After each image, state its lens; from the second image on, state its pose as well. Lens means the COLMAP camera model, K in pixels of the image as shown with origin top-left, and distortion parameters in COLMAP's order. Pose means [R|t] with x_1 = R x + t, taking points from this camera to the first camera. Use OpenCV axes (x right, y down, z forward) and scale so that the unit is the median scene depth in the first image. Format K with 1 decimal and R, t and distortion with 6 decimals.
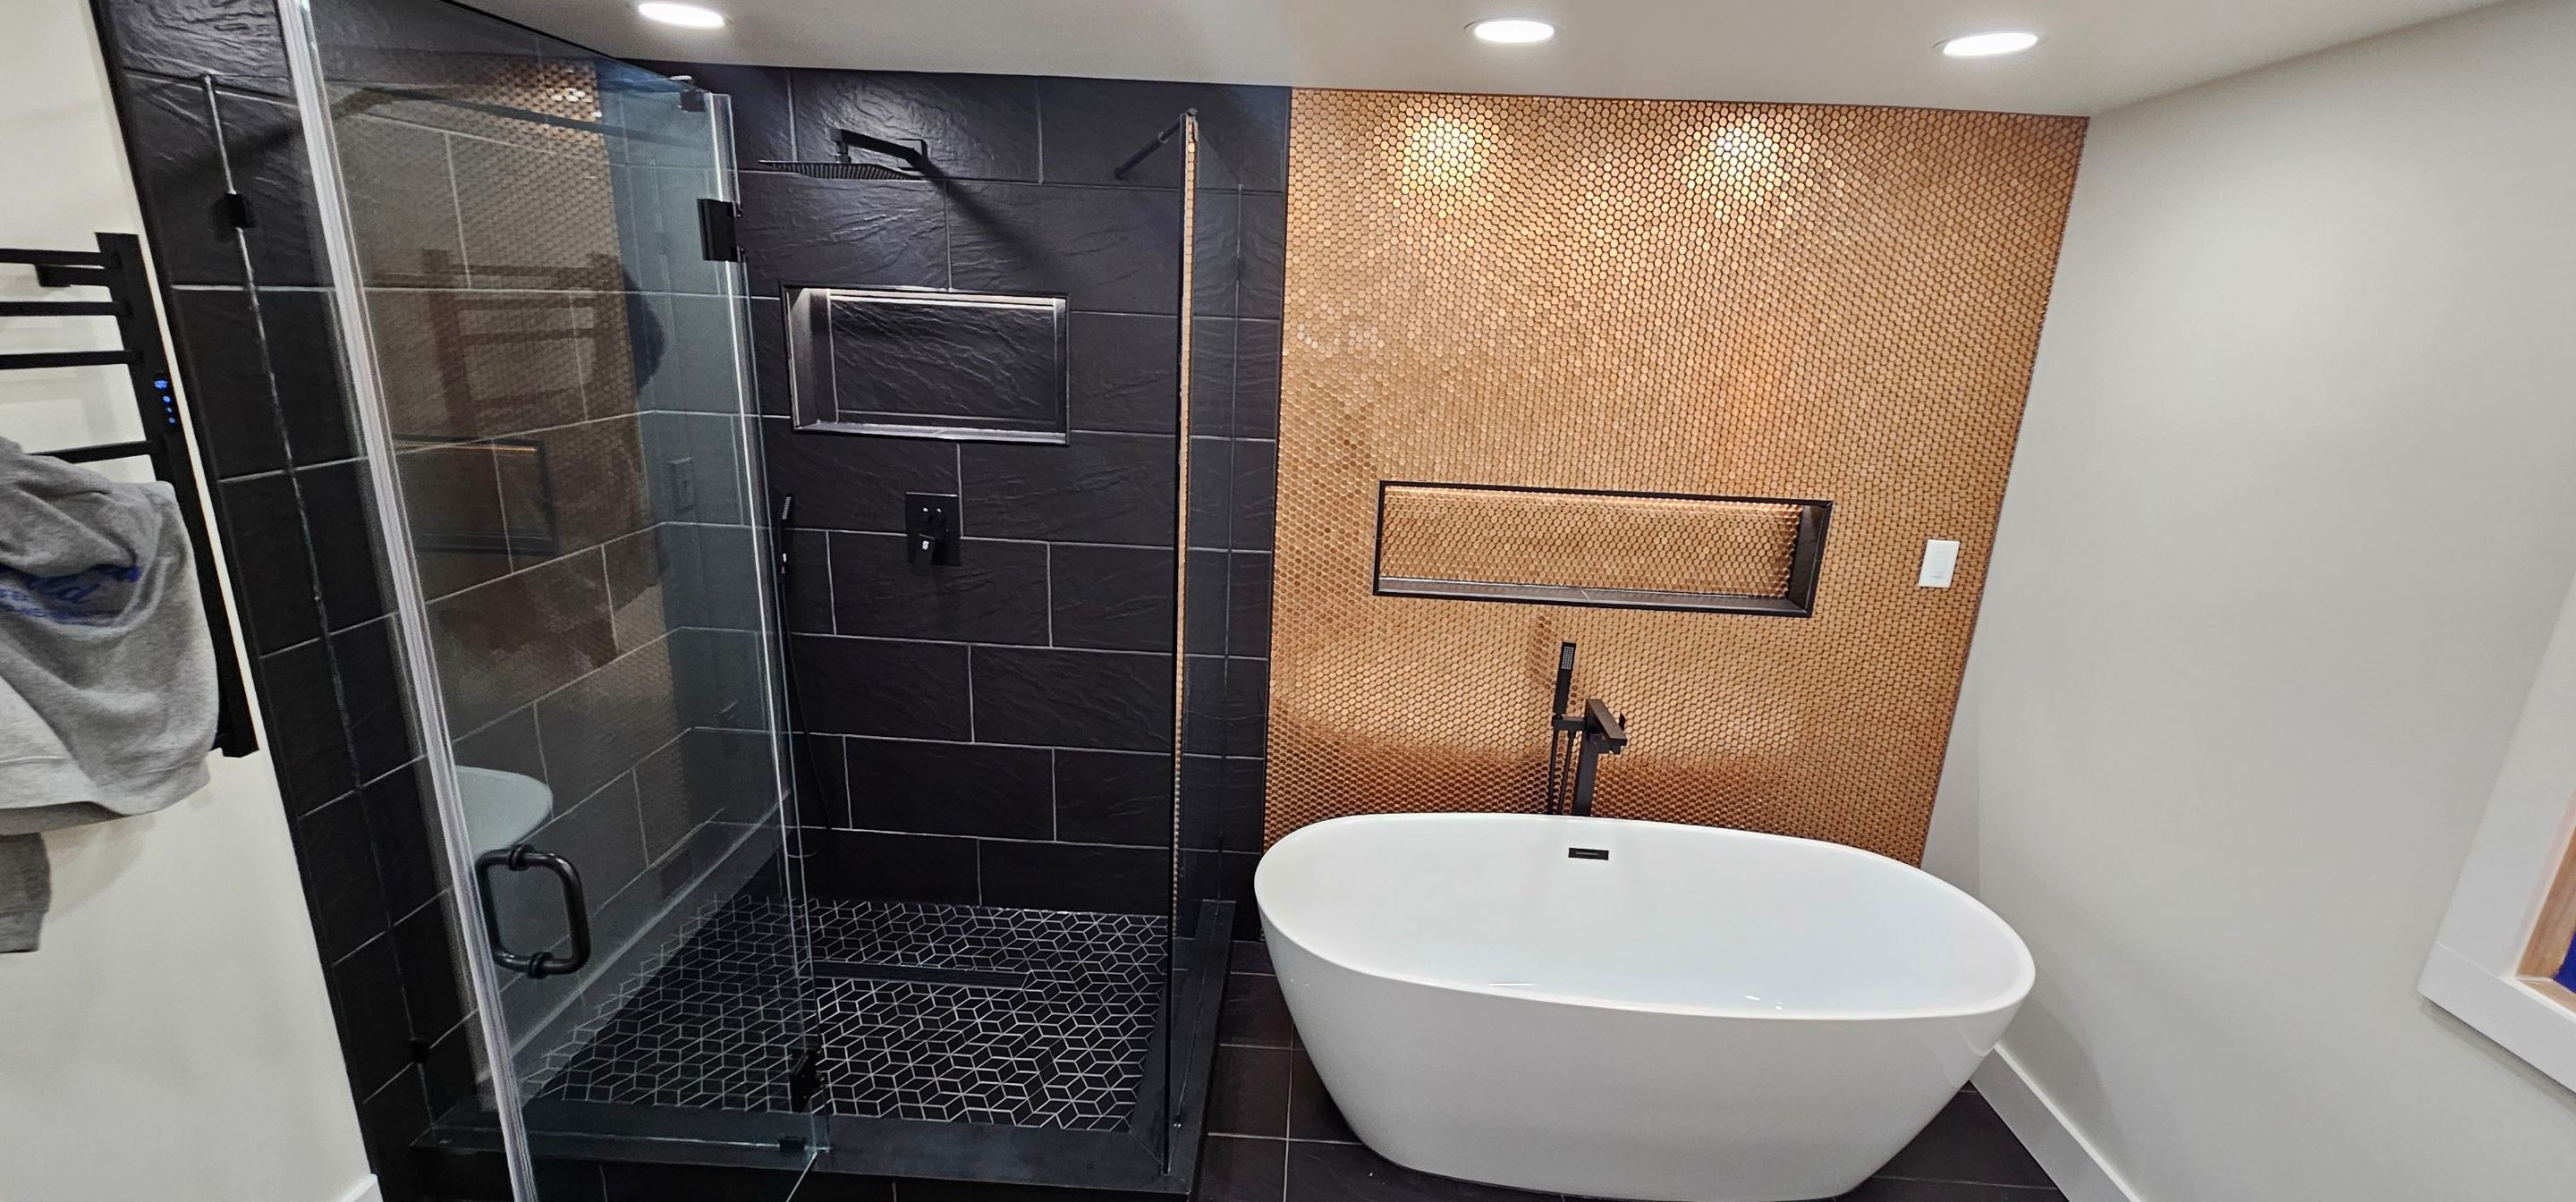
lens RADIAL K [[1050.6, 0, 1298.3], [0, 1050.6, 600.5], [0, 0, 1]] dist [-0.003297, 0.002136]
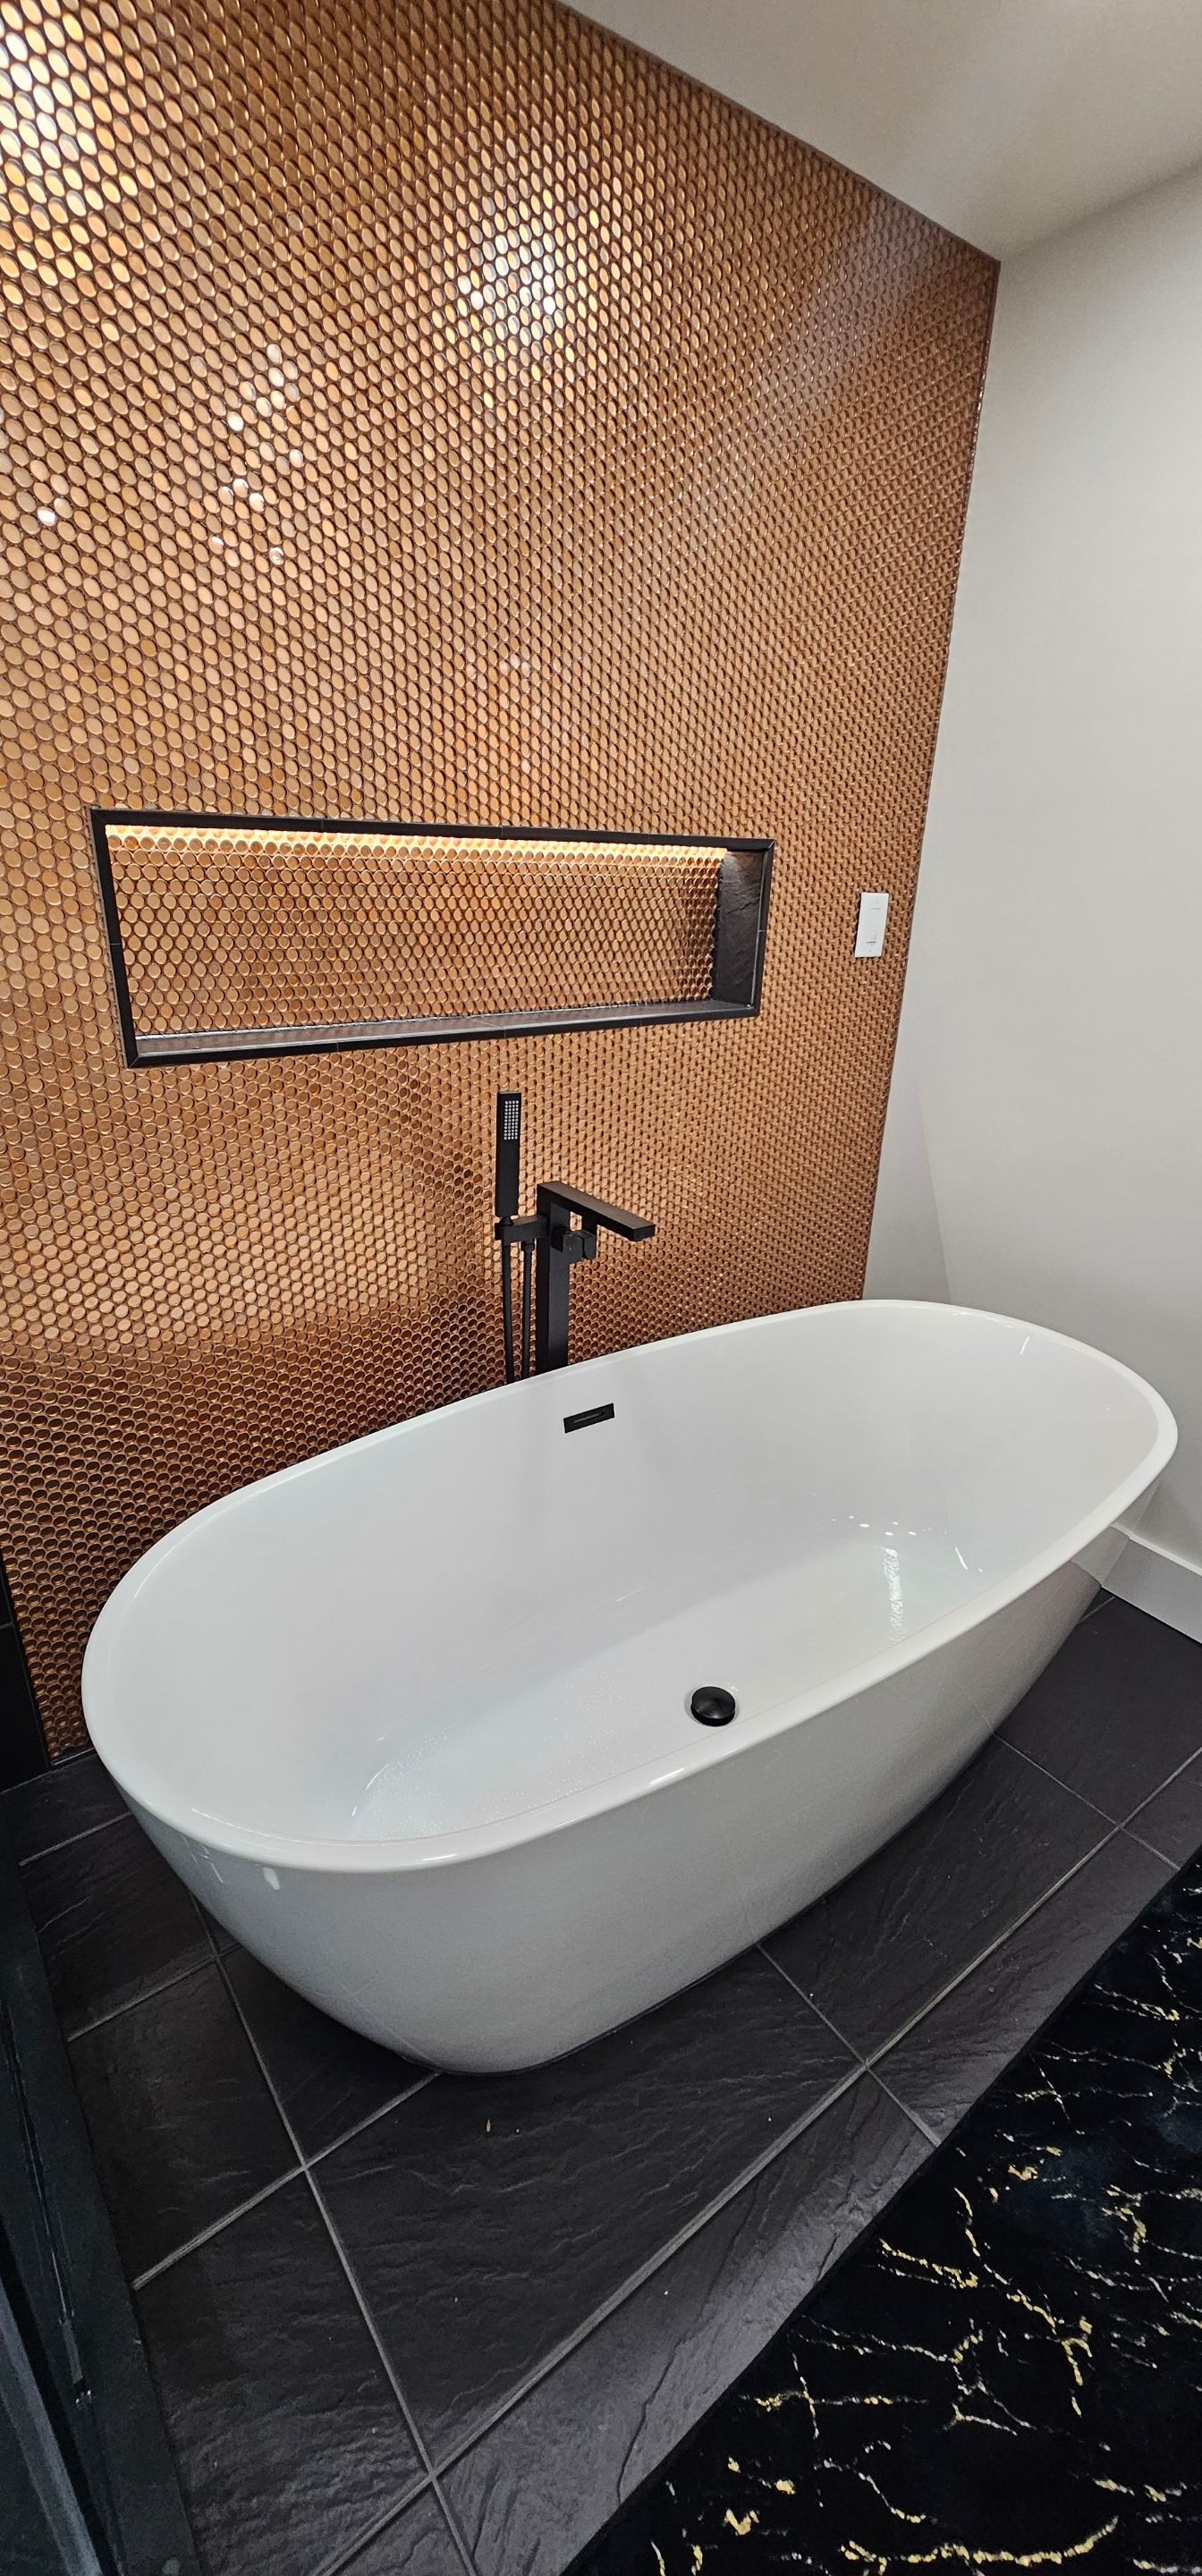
lens RADIAL K [[1050.6, 0, 604.0], [0, 1050.6, 1287.1], [0, 0, 1]] dist [-0.003297, 0.002136]
pose [[0.787087, -0.255815, 0.561295, -0.057891], [0.171066, 0.964783, 0.199827, 0.035302], [-0.592647, -0.061263, 0.803129, 0.475422]]
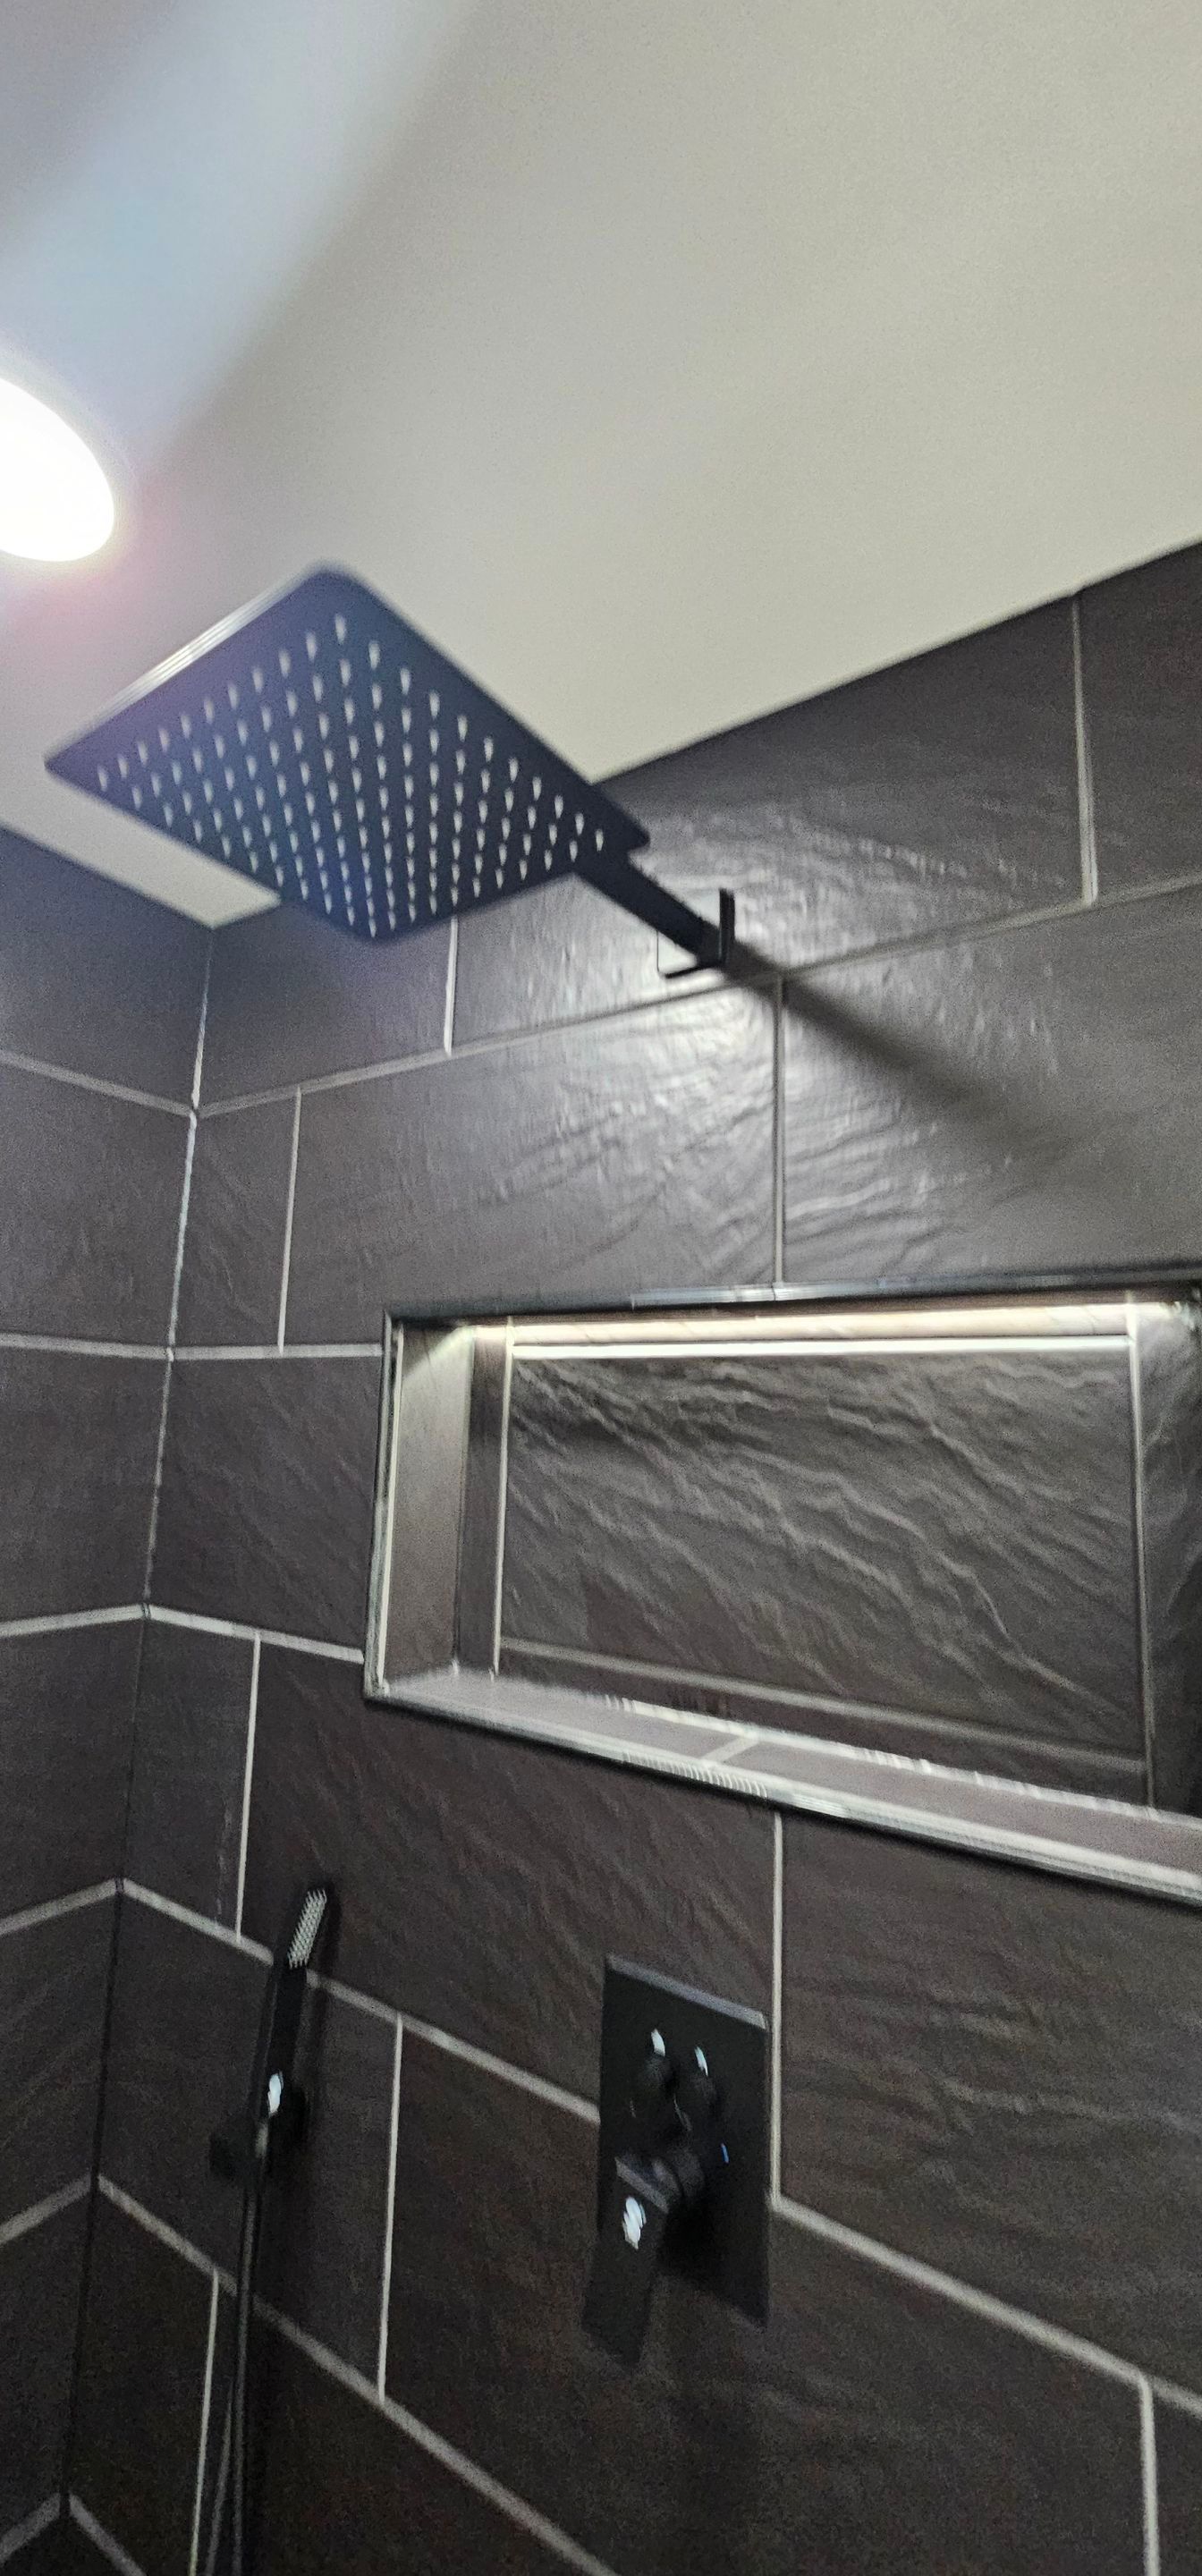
lens RADIAL K [[1050.6, 0, 611.9], [0, 1050.6, 1268.8], [0, 0, 1]] dist [-0.003297, 0.002136]
pose [[0.843608, -0.096844, -0.528155, -0.198666], [-0.139728, 0.910123, -0.390067, -0.166096], [0.518461, 0.402861, 0.754255, 0.703535]]
